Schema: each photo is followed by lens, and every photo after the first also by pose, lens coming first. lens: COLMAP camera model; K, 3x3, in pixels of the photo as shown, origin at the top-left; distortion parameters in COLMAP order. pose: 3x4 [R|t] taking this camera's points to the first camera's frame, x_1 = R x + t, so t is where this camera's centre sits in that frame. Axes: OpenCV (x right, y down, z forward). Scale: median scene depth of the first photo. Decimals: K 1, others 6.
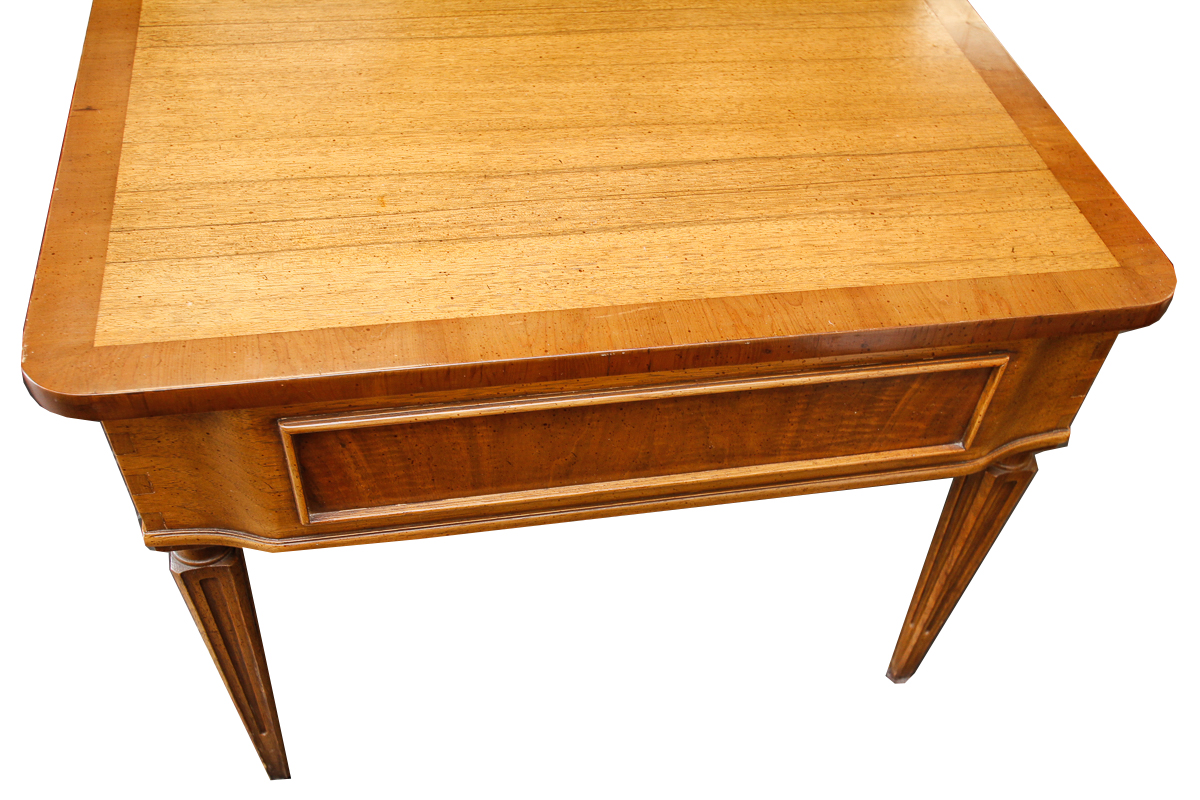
lens RADIAL K [[1040.2, 0, 600.6], [0, 1040.2, 400.8], [0, 0, 1]] dist [-0.003901, 0.035410]
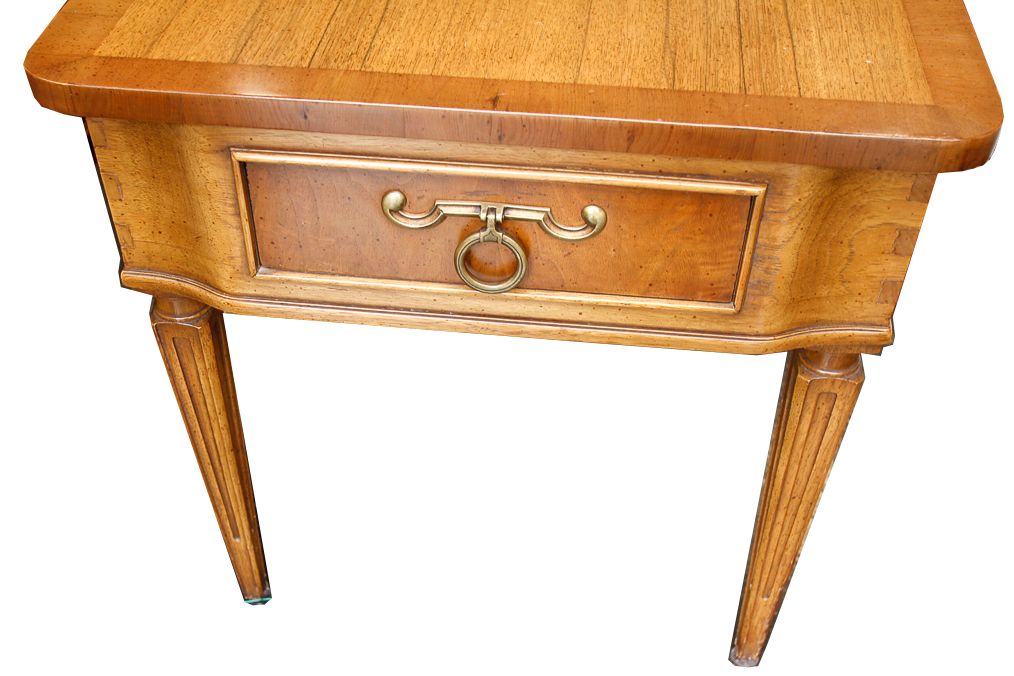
lens RADIAL K [[1157.2, 0, 481.7], [0, 1157.2, 459.1], [0, 0, 1]] dist [0.005345, 0.000000]
pose [[0.317853, -0.706585, 0.632224, -1.239245], [0.726172, 0.610155, 0.316835, -0.400522], [-0.609626, 0.358397, 0.707042, 0.499528]]
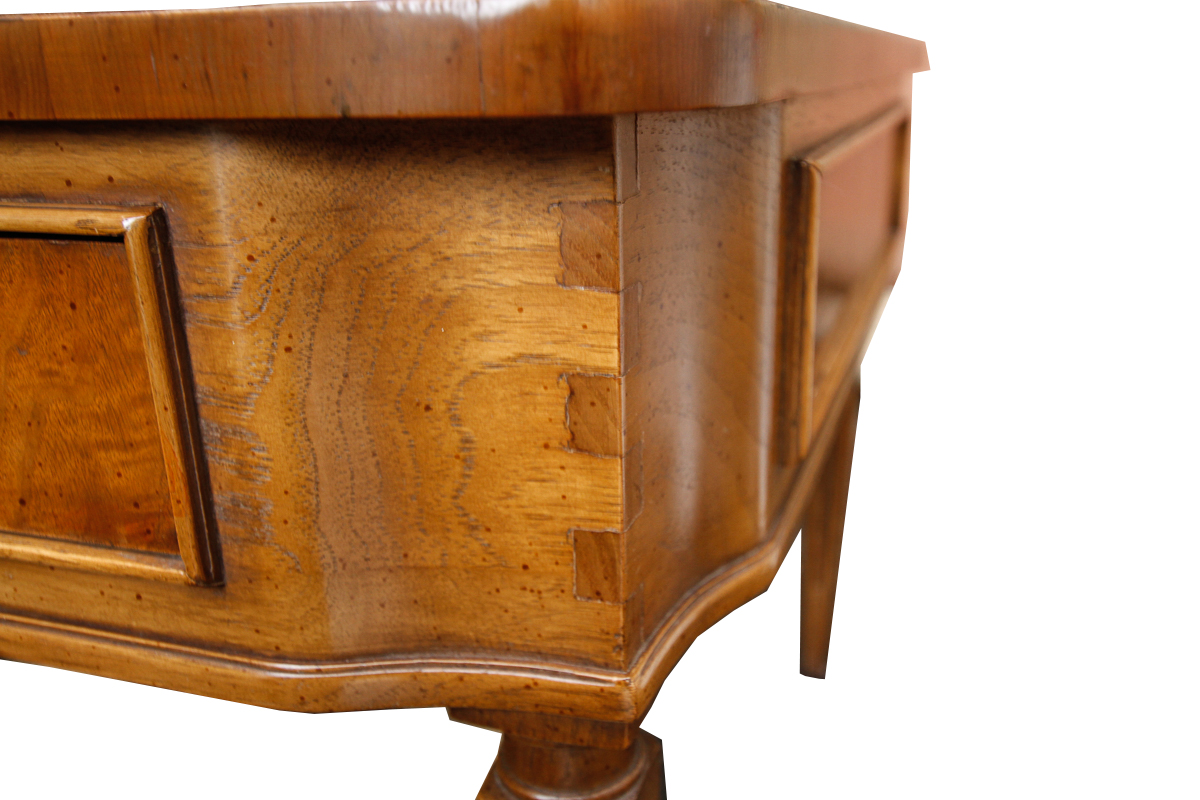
lens RADIAL K [[1040.2, 0, 592.3], [0, 1040.2, 409.5], [0, 0, 1]] dist [-0.003901, 0.035410]
pose [[0.511317, -0.335128, 0.791356, -0.654968], [0.683905, 0.716295, -0.138550, 0.082320], [-0.520412, 0.612055, 0.595449, 0.706432]]
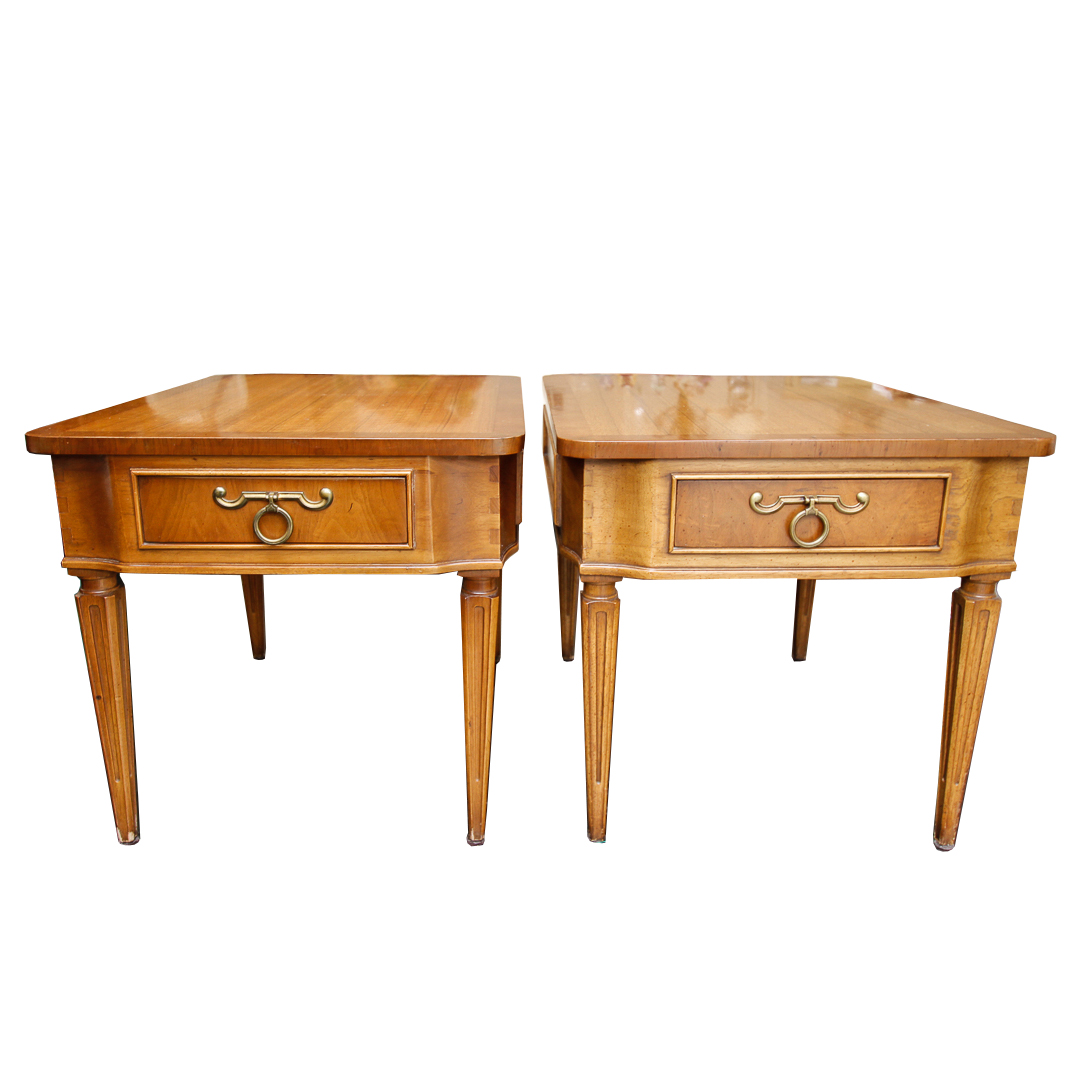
lens RADIAL K [[917.6, 0, 518.1], [0, 917.6, 531.1], [0, 0, 1]] dist [-0.006209, 0.011149]
pose [[0.192654, -0.310407, 0.930877, -1.896217], [0.751570, 0.656600, 0.063403, -0.608164], [-0.630894, 0.687404, 0.359789, 0.894046]]
